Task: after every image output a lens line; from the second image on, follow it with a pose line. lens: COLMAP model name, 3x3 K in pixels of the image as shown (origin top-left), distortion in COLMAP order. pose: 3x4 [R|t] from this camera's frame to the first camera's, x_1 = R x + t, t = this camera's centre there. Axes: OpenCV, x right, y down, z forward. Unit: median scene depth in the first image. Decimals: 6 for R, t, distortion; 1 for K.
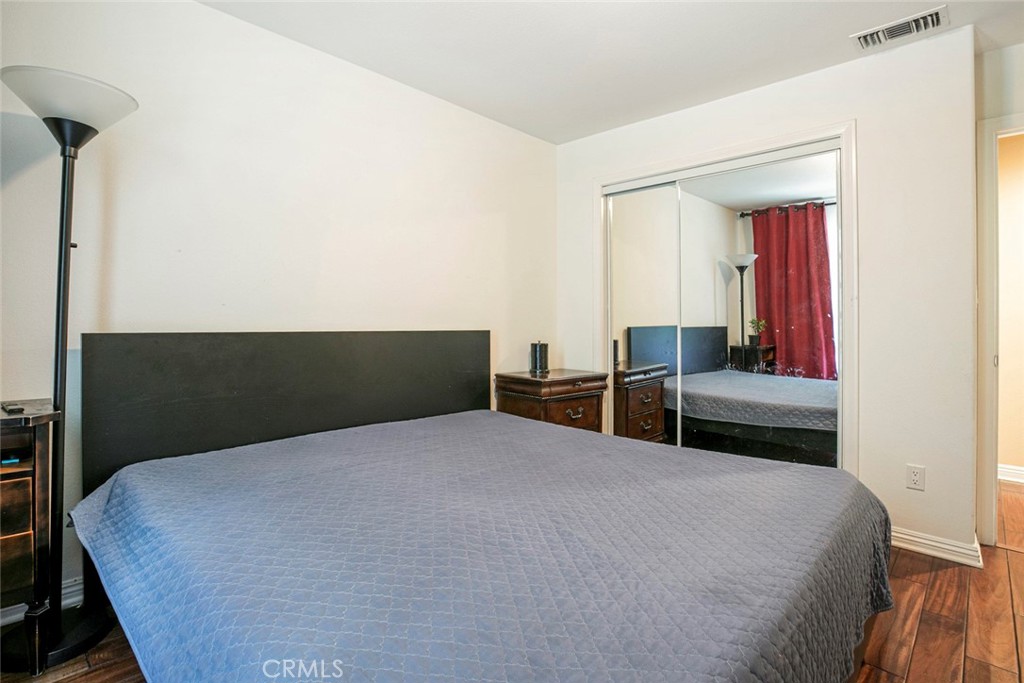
lens RADIAL K [[489.5, 0, 511.9], [0, 489.5, 325.4], [0, 0, 1]] dist [-0.021865, 0.000022]
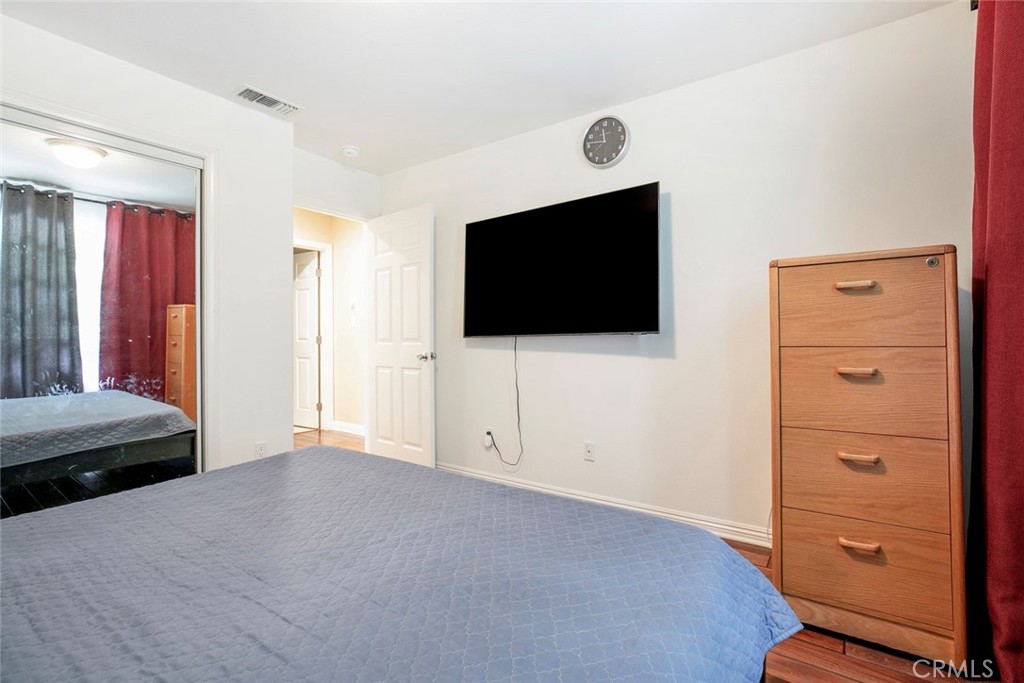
lens RADIAL K [[471.1, 0, 518.8], [0, 471.1, 336.8], [0, 0, 1]] dist [-0.011420, 0.000905]
pose [[-0.153508, -0.011930, 0.988075, -0.321894], [0.000295, 0.999927, 0.012119, -0.003694], [-0.988147, 0.002152, -0.153493, 0.327747]]
